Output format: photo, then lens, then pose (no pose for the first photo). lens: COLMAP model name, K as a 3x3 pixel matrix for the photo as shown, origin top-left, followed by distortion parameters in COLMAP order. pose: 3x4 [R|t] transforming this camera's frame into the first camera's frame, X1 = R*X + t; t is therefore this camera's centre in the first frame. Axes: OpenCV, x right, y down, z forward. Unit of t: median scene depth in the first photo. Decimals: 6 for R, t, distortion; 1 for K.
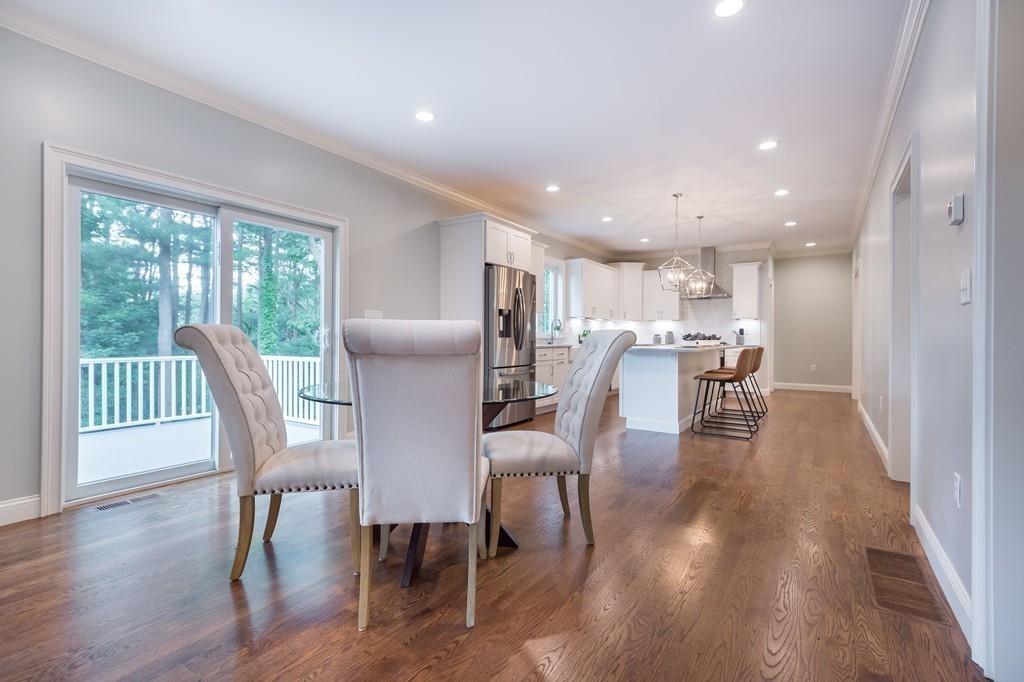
lens RADIAL K [[466.3, 0, 512.2], [0, 466.3, 341.2], [0, 0, 1]] dist [0.021091, -0.008433]
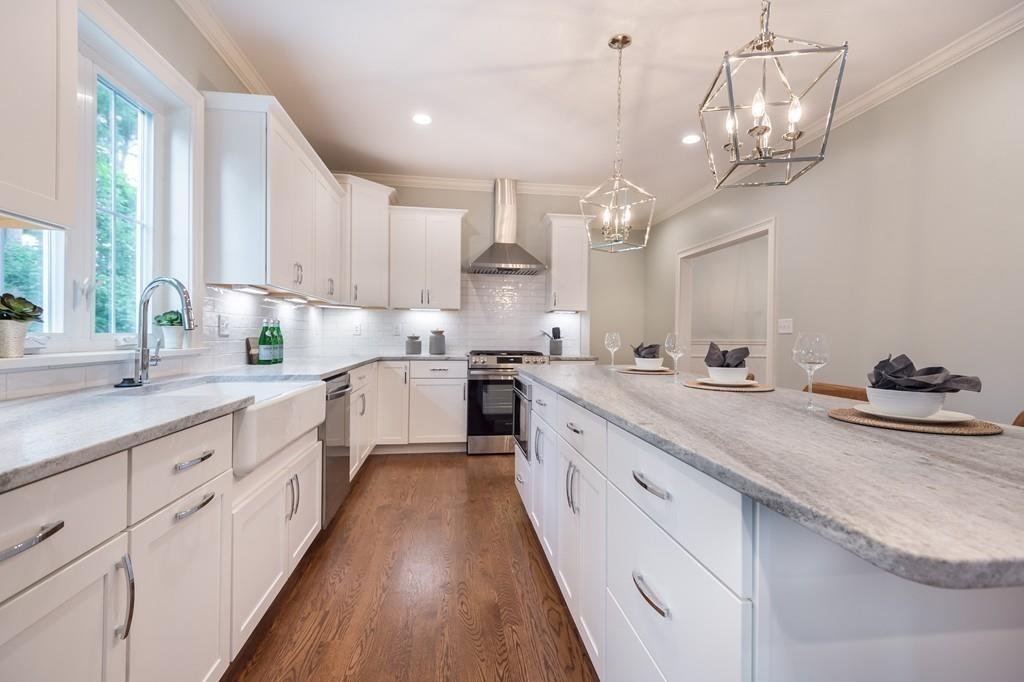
lens RADIAL K [[466.3, 0, 503.3], [0, 466.3, 333.6], [0, 0, 1]] dist [0.021091, -0.008433]
pose [[0.755792, 0.005697, 0.654787, 0.058391], [-0.003167, 0.999982, -0.005046, -0.016372], [-0.654804, 0.001740, 0.755796, 0.605410]]
